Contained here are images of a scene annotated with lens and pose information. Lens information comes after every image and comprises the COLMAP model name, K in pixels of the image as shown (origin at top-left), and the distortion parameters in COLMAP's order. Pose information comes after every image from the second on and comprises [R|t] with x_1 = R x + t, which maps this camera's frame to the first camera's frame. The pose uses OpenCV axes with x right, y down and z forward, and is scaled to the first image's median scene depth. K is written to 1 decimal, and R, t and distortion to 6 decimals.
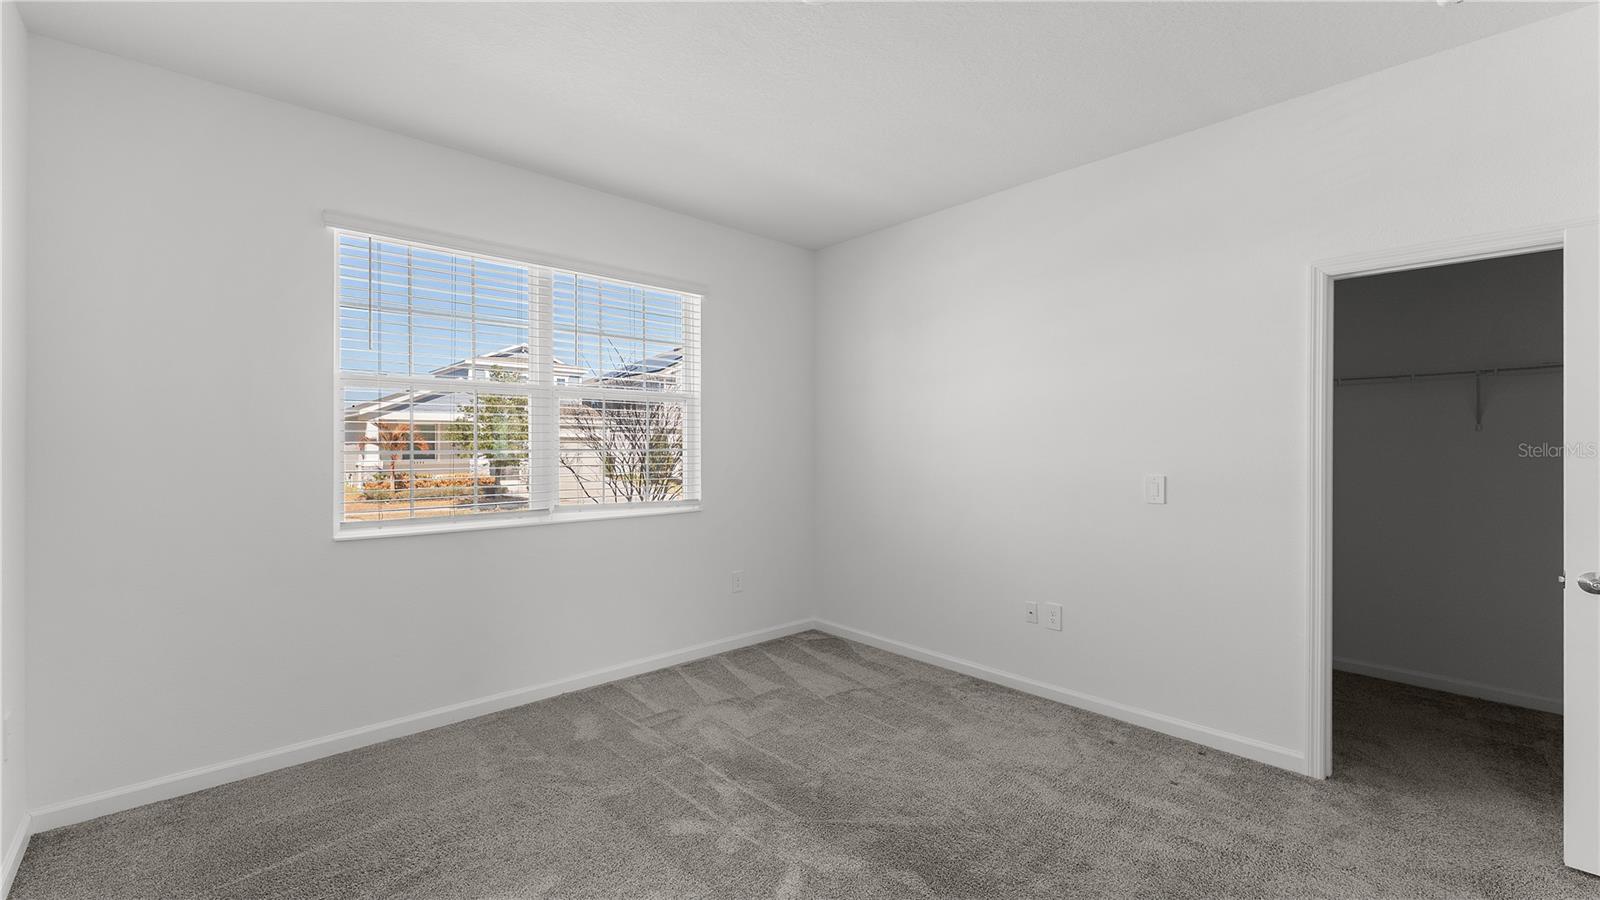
lens RADIAL K [[649.8, 0, 796.0], [0, 649.8, 442.5], [0, 0, 1]] dist [-0.000570, -0.000262]
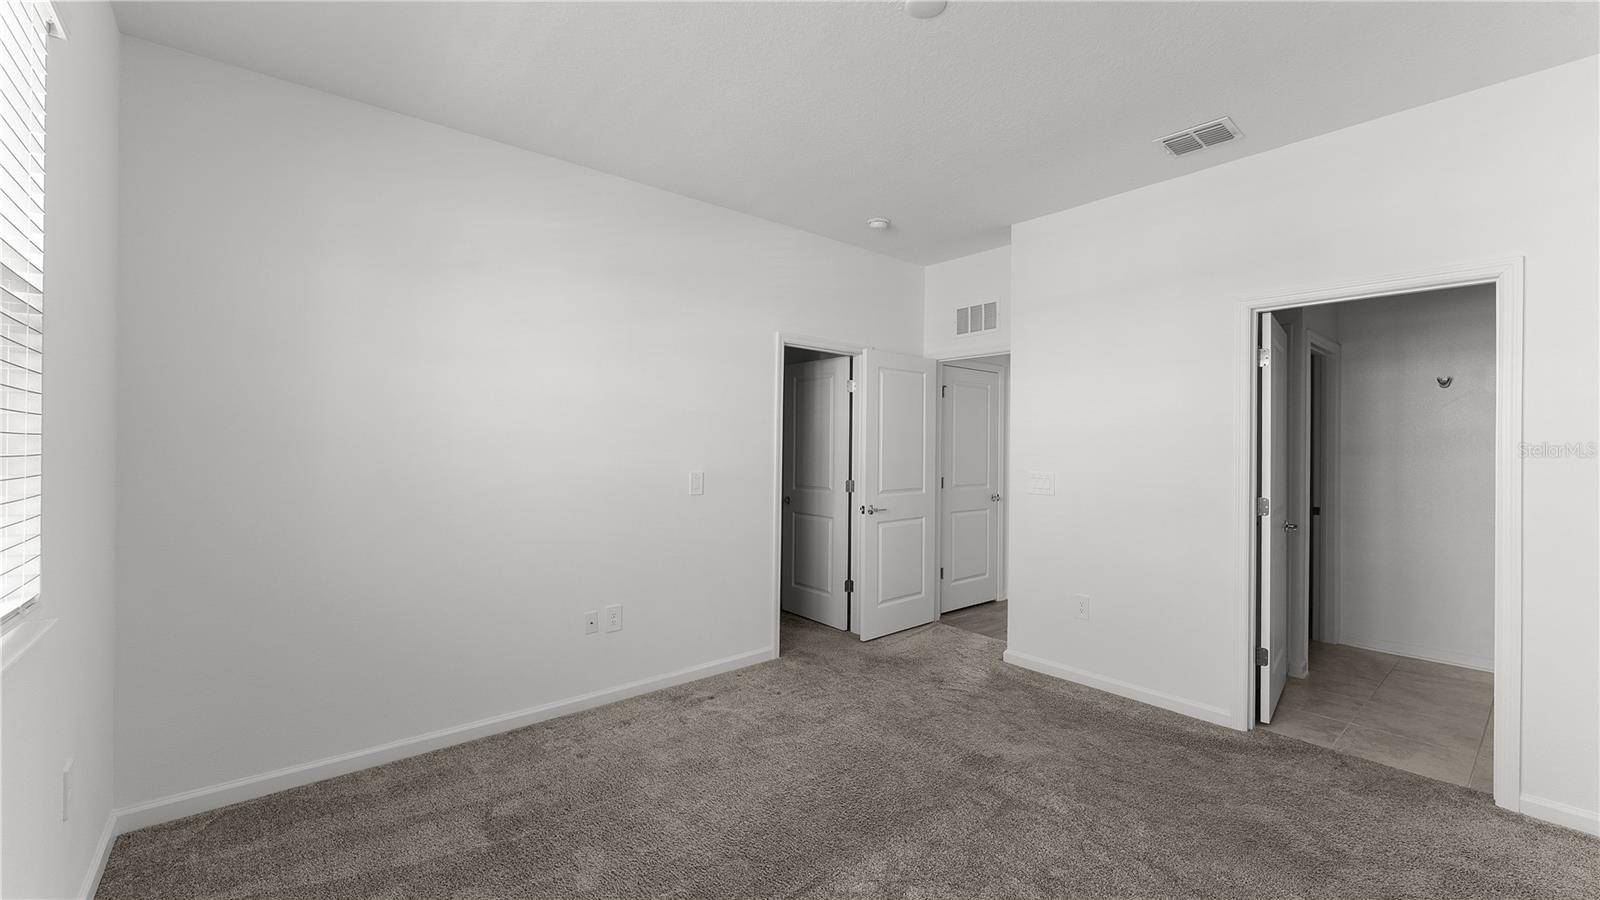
lens RADIAL K [[645.2, 0, 800.0], [0, 645.2, 450.0], [0, 0, 1]] dist [0.000177, 0.000008]
pose [[0.041400, -0.007142, 0.999117, -0.570093], [-0.007599, 0.999943, 0.007463, -0.000008], [-0.999114, -0.007902, 0.041343, 0.665119]]
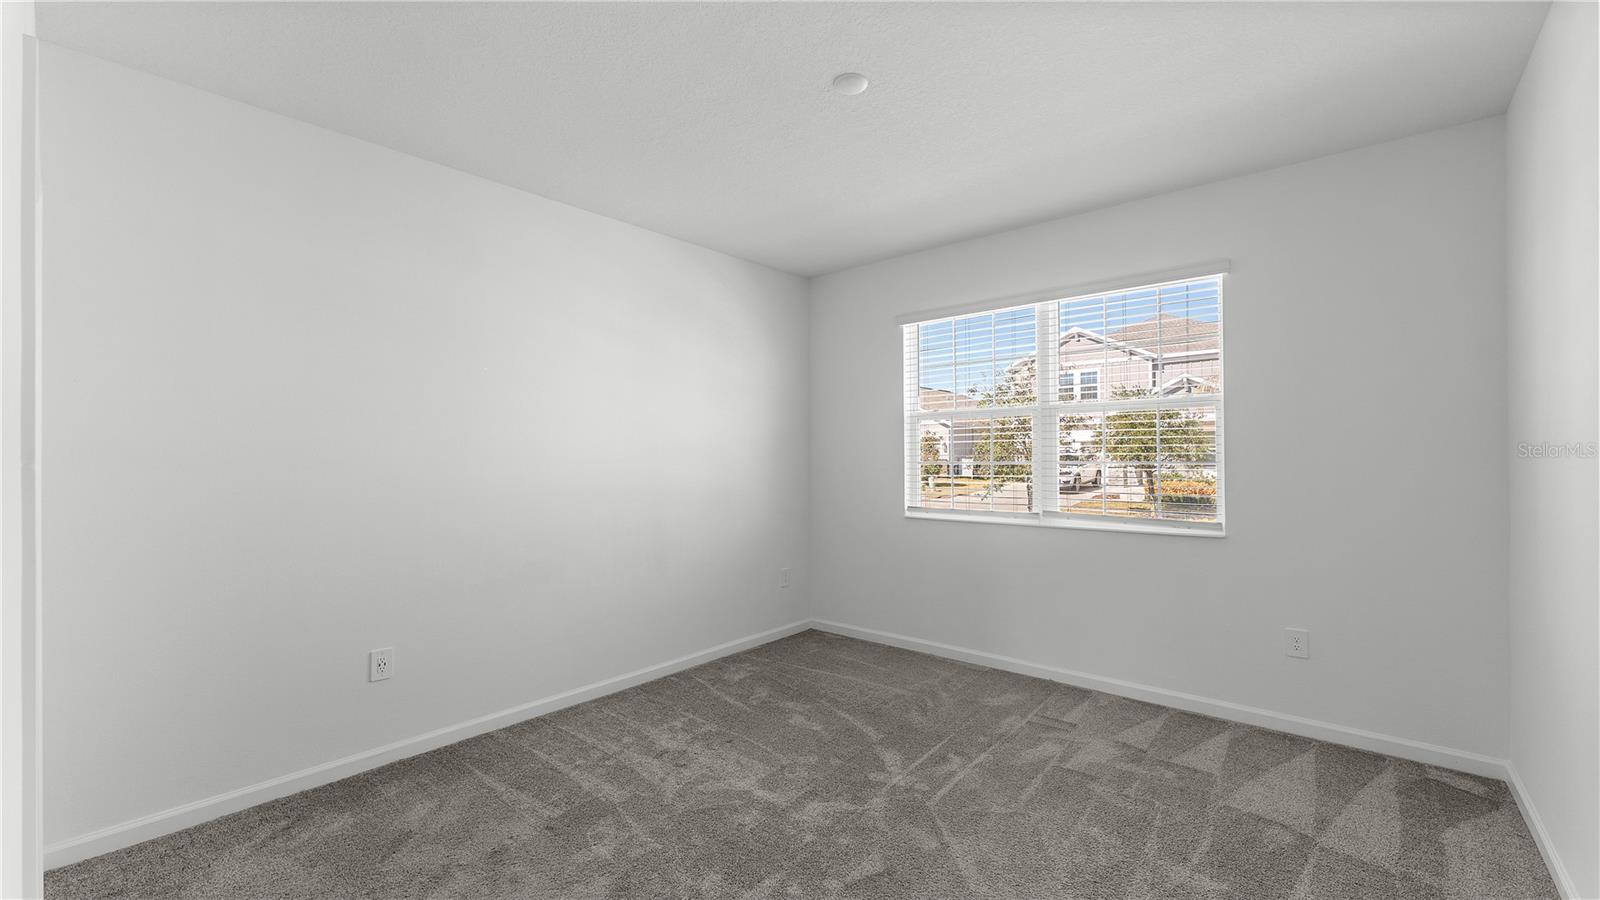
lens RADIAL K [[649.1, 0, 792.9], [0, 649.1, 450.6], [0, 0, 1]] dist [-0.000666, 0.000032]
pose [[0.115482, -0.011600, -0.993242, 0.705367], [0.007488, 0.999914, -0.010808, 0.000660], [0.993281, -0.006189, 0.115559, 0.434312]]
